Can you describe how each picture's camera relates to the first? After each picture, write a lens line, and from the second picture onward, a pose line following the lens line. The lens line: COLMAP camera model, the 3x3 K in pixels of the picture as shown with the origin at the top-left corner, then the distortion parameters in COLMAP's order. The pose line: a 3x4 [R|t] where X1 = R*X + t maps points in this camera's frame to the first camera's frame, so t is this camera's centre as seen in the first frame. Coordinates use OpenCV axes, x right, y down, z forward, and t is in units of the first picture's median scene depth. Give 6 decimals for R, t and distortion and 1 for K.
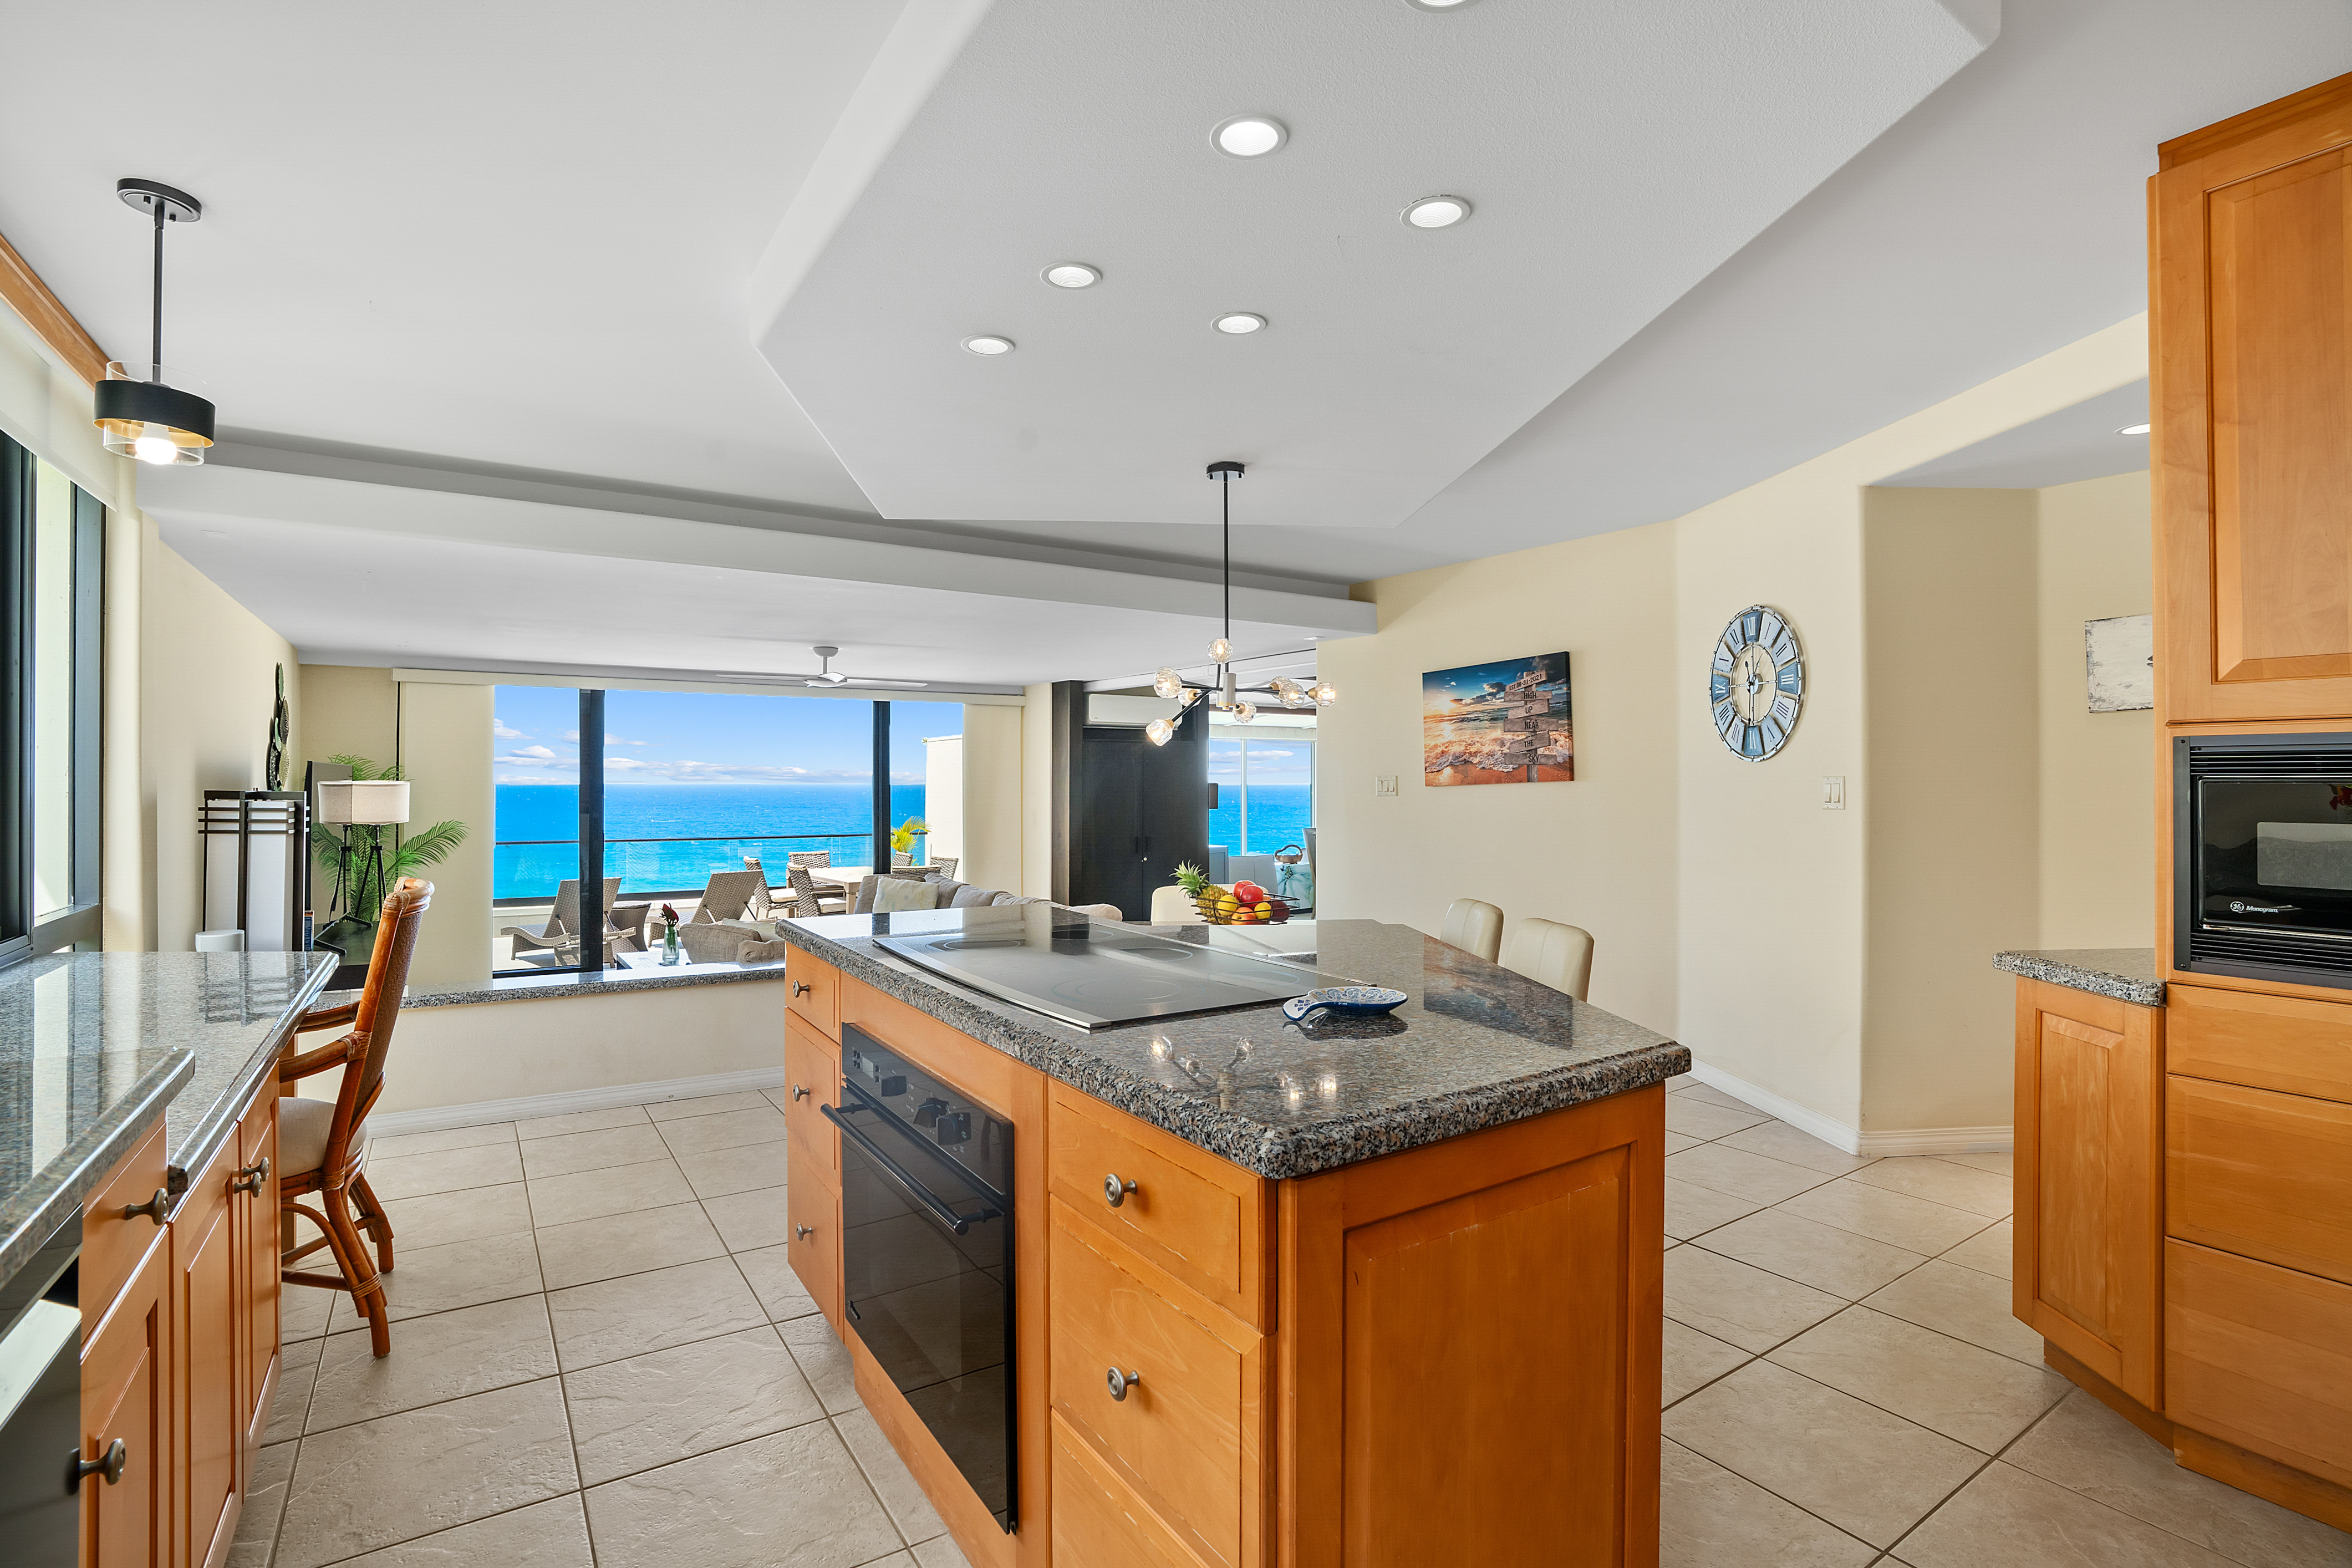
lens RADIAL K [[1075.6, 0, 1161.8], [0, 1075.6, 777.1], [0, 0, 1]] dist [-0.066227, 0.000069]
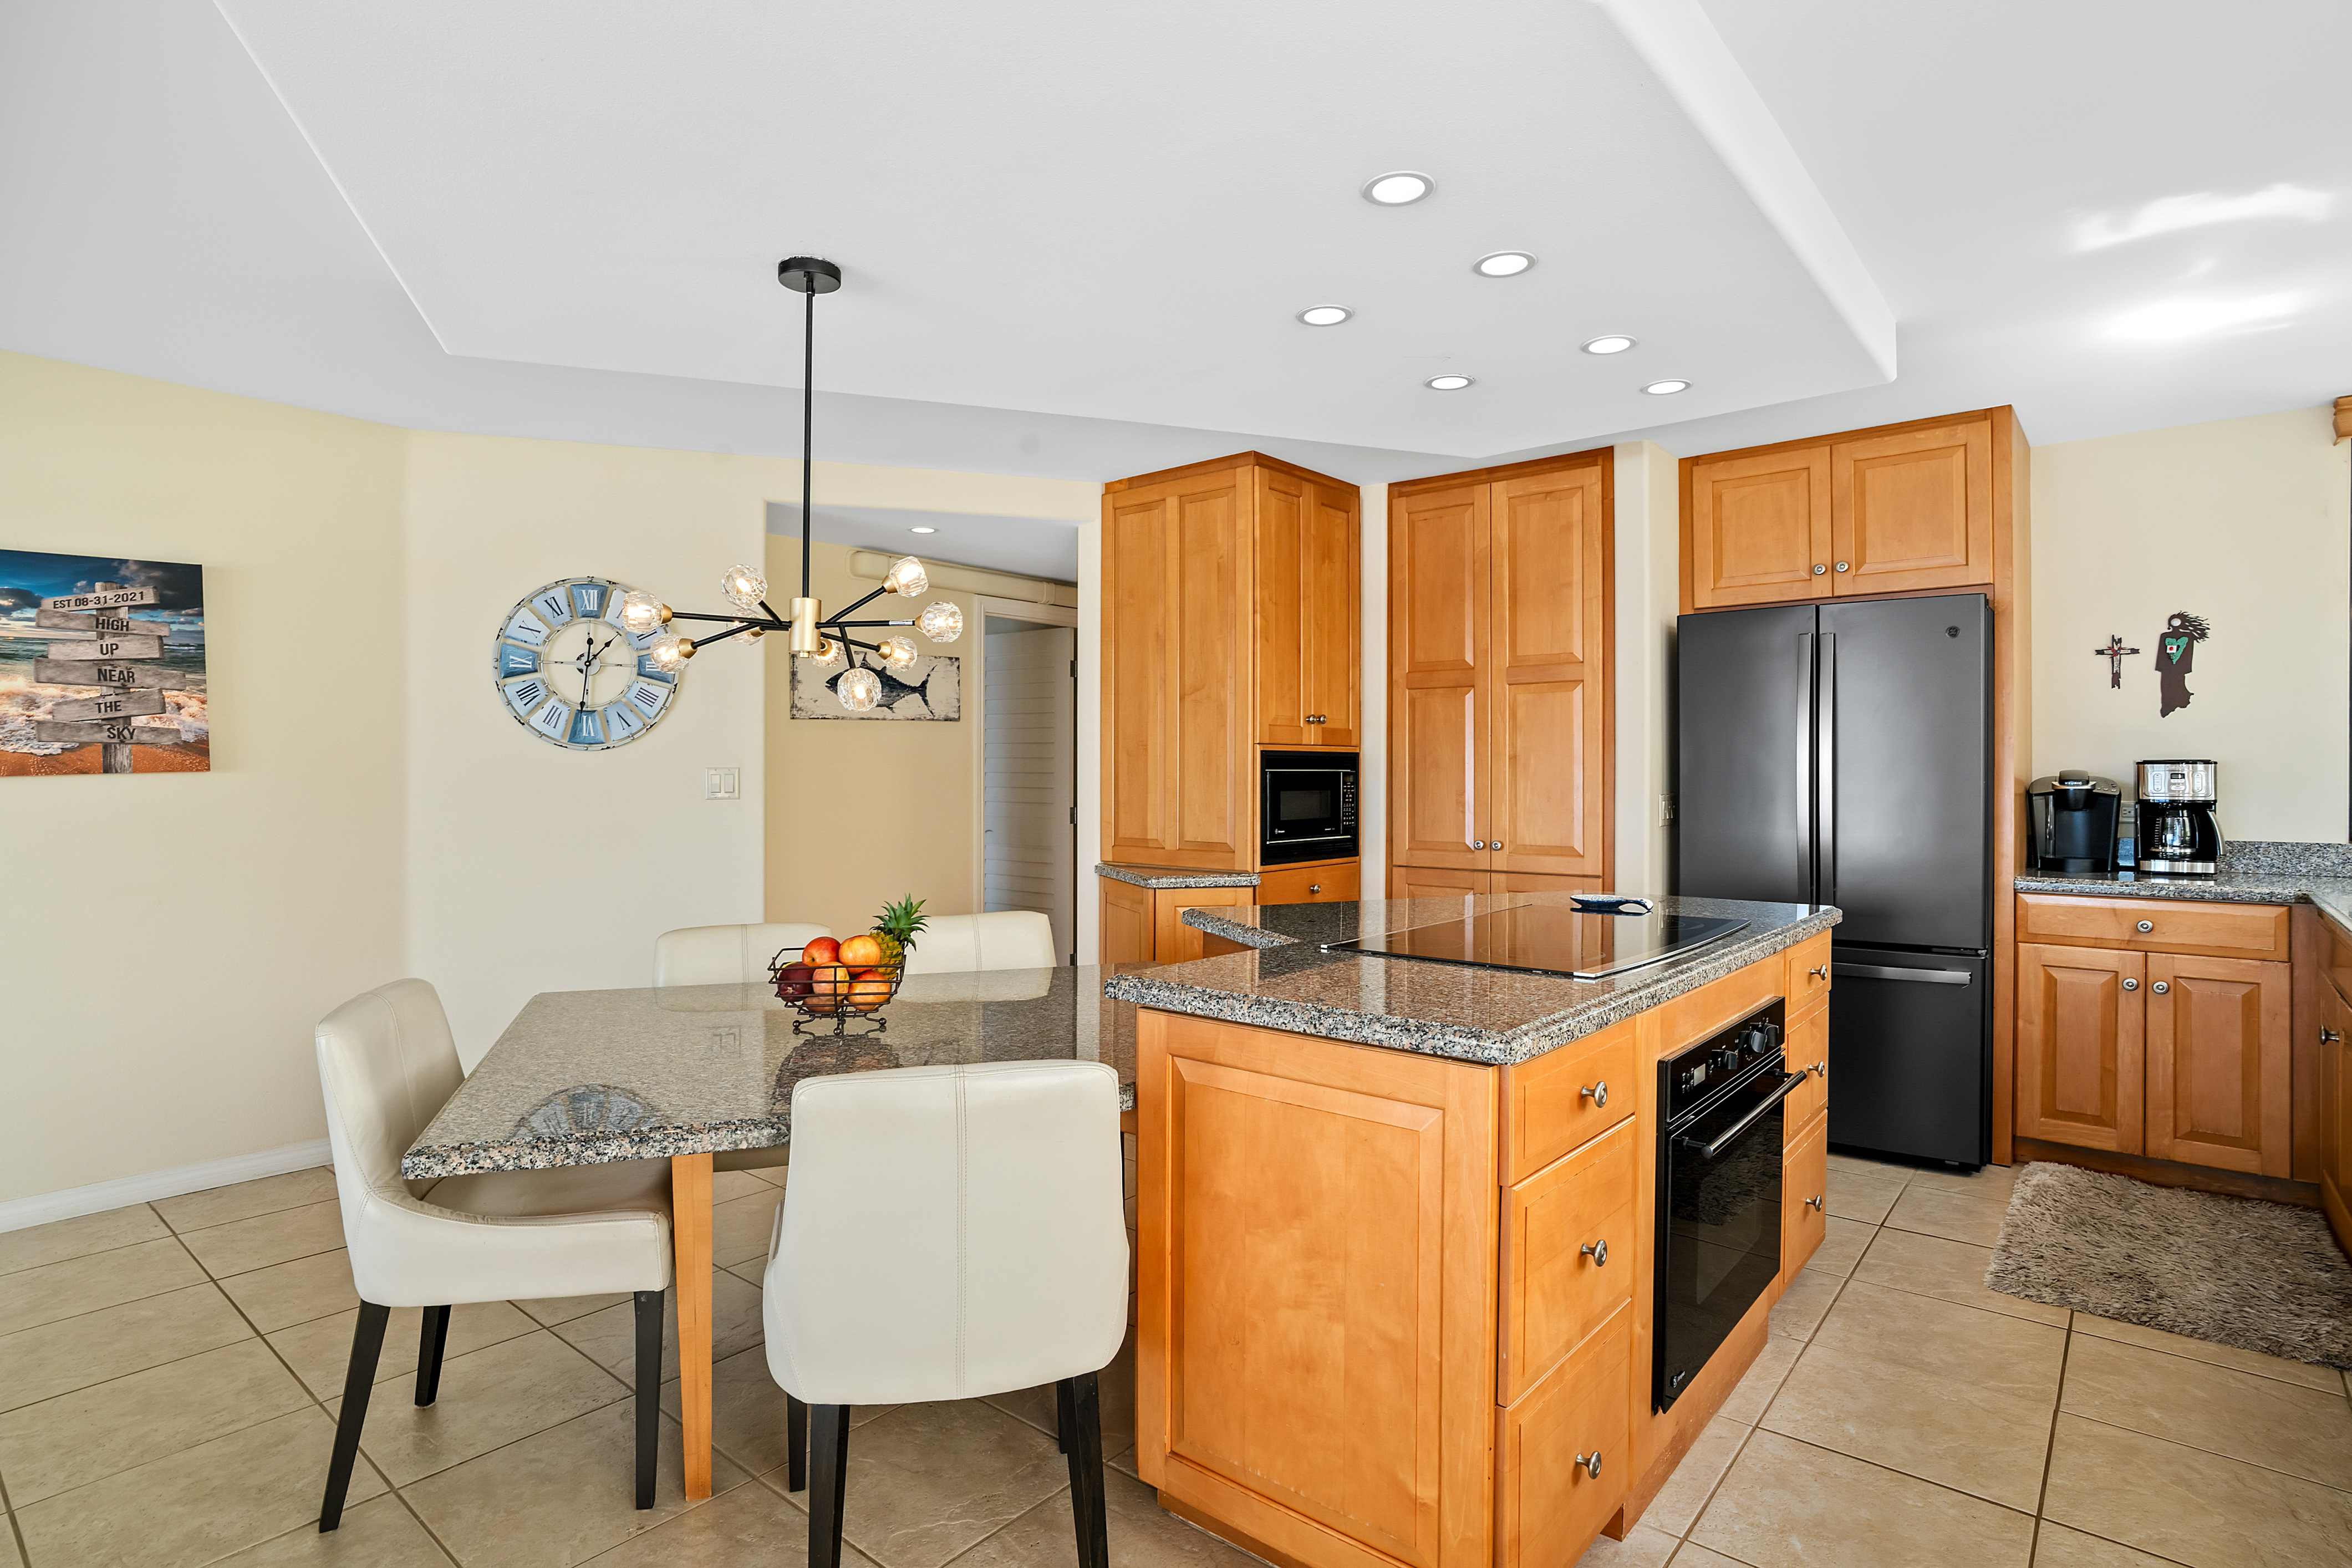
lens RADIAL K [[1206.6, 0, 1167.6], [0, 1206.6, 773.7], [0, 0, 1]] dist [-0.052379, 0.032534]
pose [[-0.284880, -0.002371, 0.958560, -0.434589], [-0.004452, 0.999989, 0.001150, 0.001425], [-0.958553, -0.003940, -0.284888, 0.633667]]
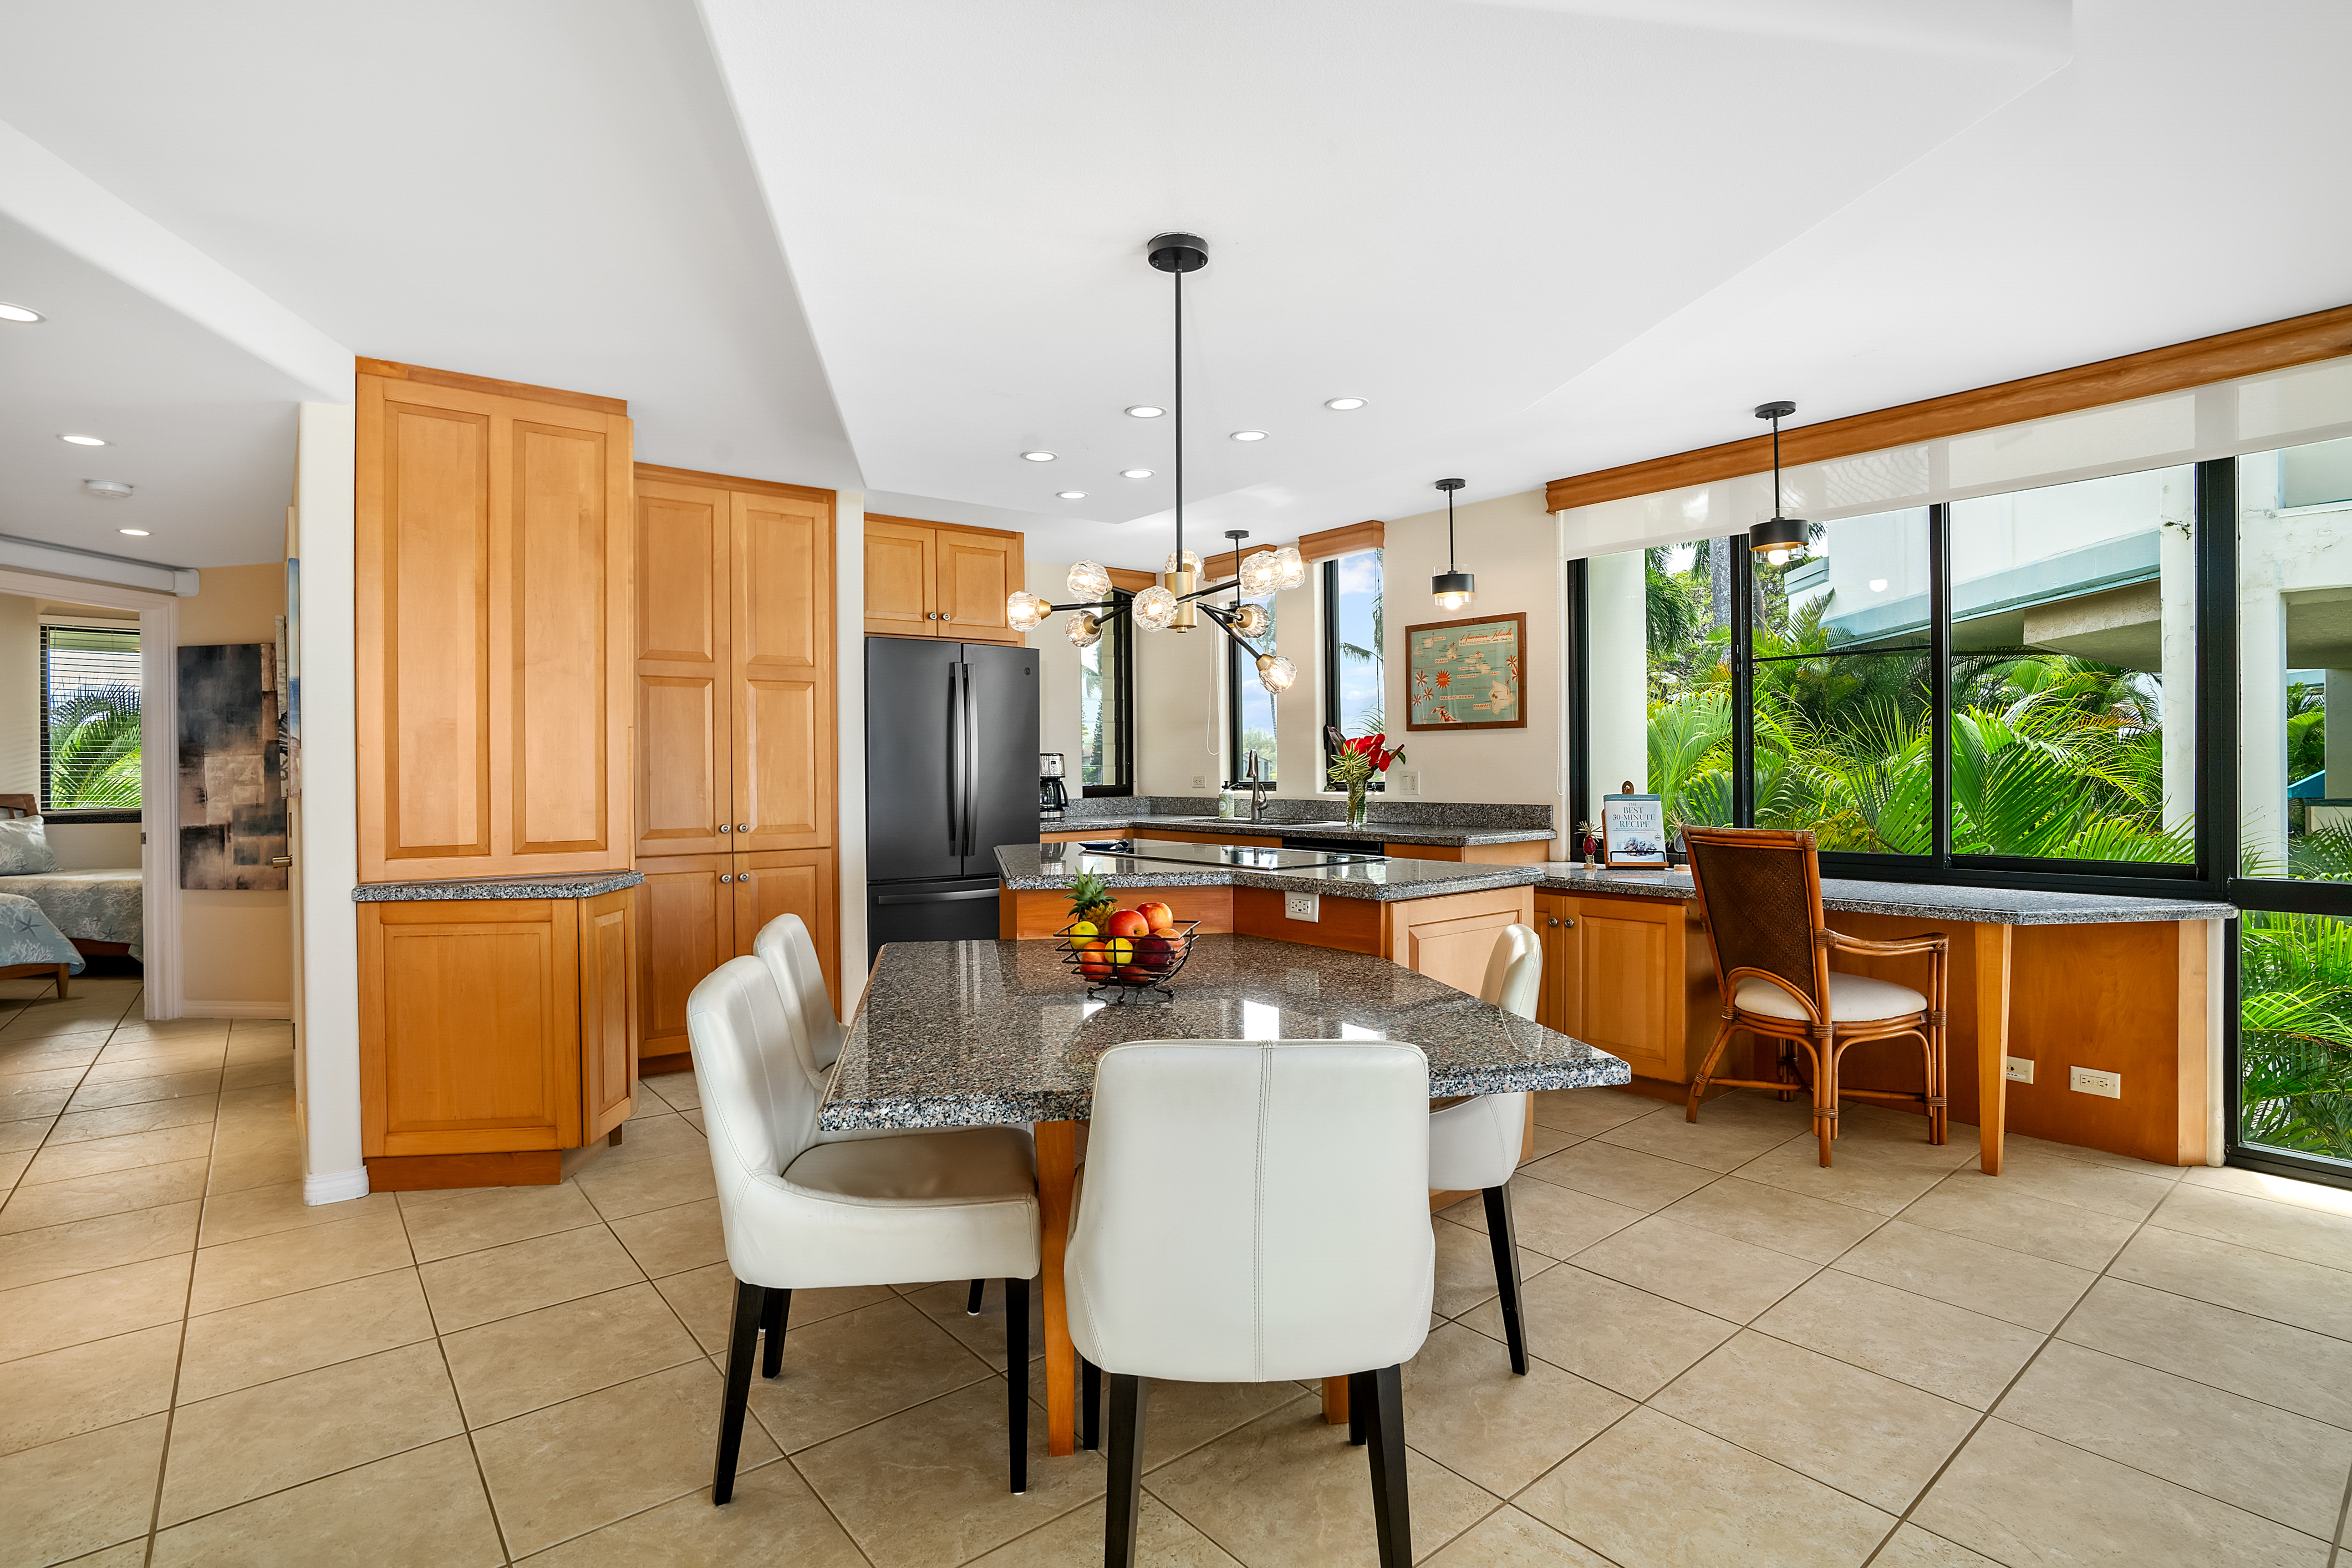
lens RADIAL K [[1177.9, 0, 1157.5], [0, 1177.9, 772.2], [0, 0, 1]] dist [-0.003460, 0.000339]
pose [[-0.995927, 0.007455, -0.089851, 0.086044], [0.007627, 0.999970, -0.001568, 0.013469], [0.089837, -0.002247, -0.995954, 1.104330]]
